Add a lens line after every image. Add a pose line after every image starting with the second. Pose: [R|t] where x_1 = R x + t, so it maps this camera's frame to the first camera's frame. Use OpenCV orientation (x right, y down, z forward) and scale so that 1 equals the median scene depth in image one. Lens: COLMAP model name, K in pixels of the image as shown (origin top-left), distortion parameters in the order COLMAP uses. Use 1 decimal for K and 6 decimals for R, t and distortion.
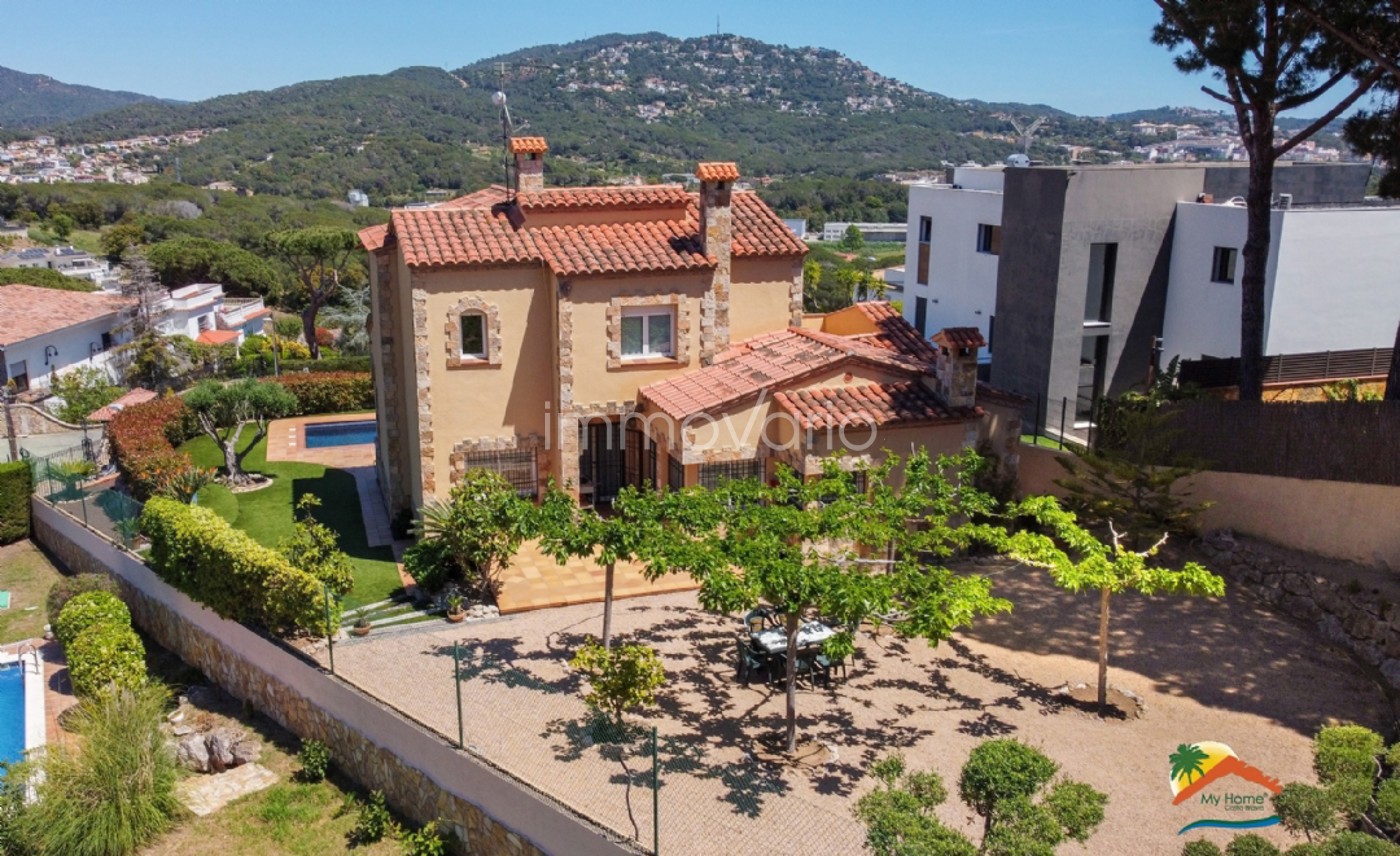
lens RADIAL K [[1204.9, 0, 673.3], [0, 1204.9, 430.9], [0, 0, 1]] dist [-0.011481, -0.004570]
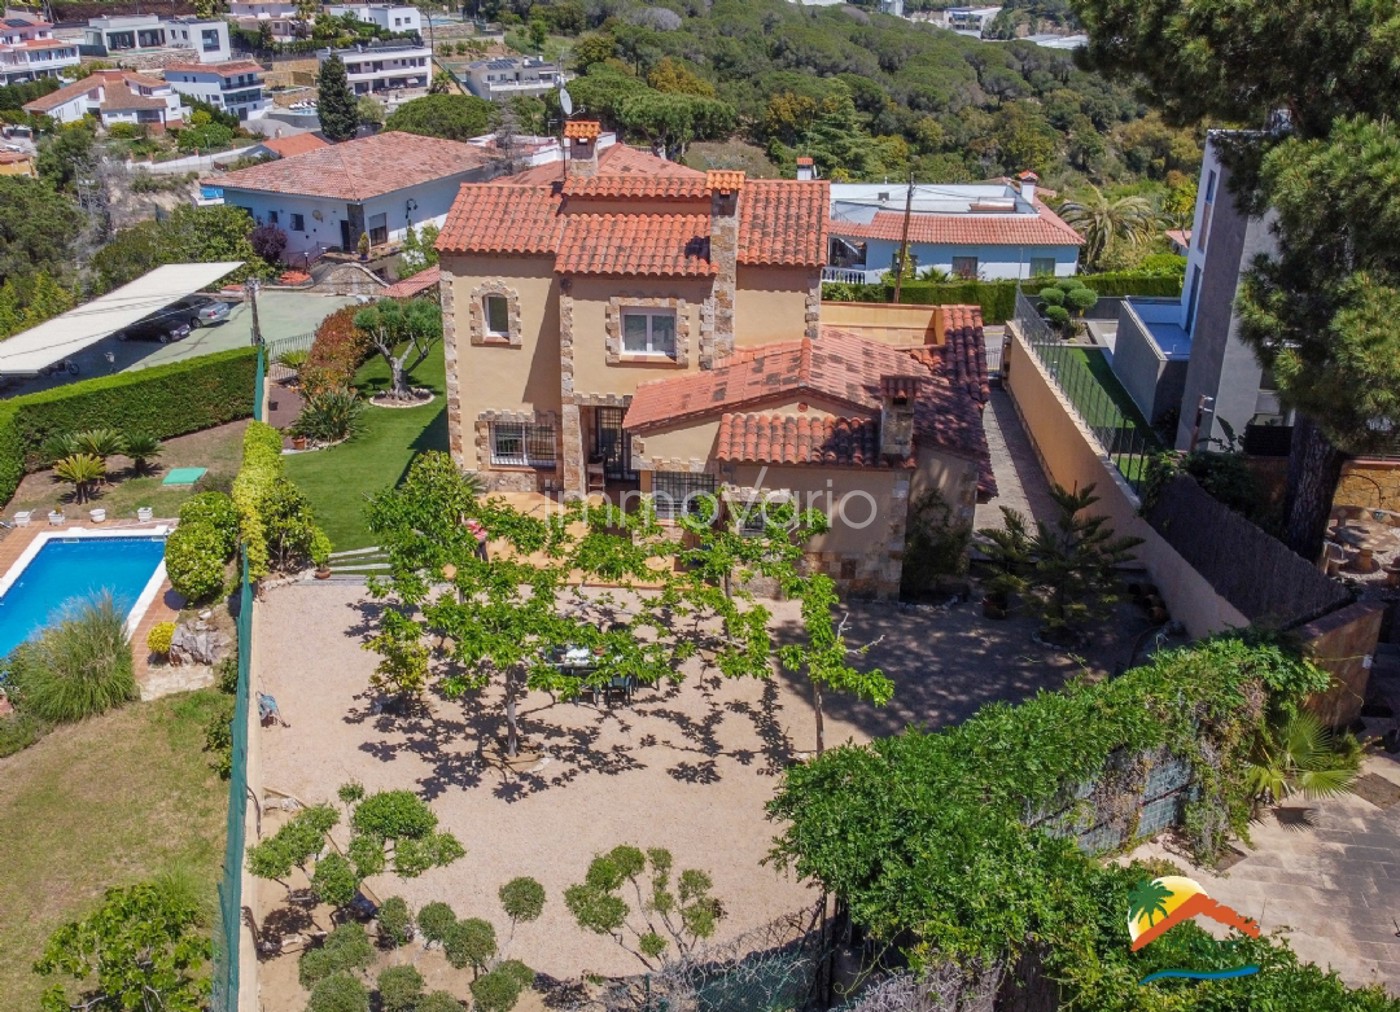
lens RADIAL K [[1384.1, 0, 700.0], [0, 1384.1, 506.0], [0, 0, 1]] dist [-0.014187, -0.004063]
pose [[0.929290, 0.160941, -0.332442, 0.441724], [-0.107024, 0.978791, 0.174680, -0.148893], [0.353504, -0.126749, 0.926806, -0.103461]]
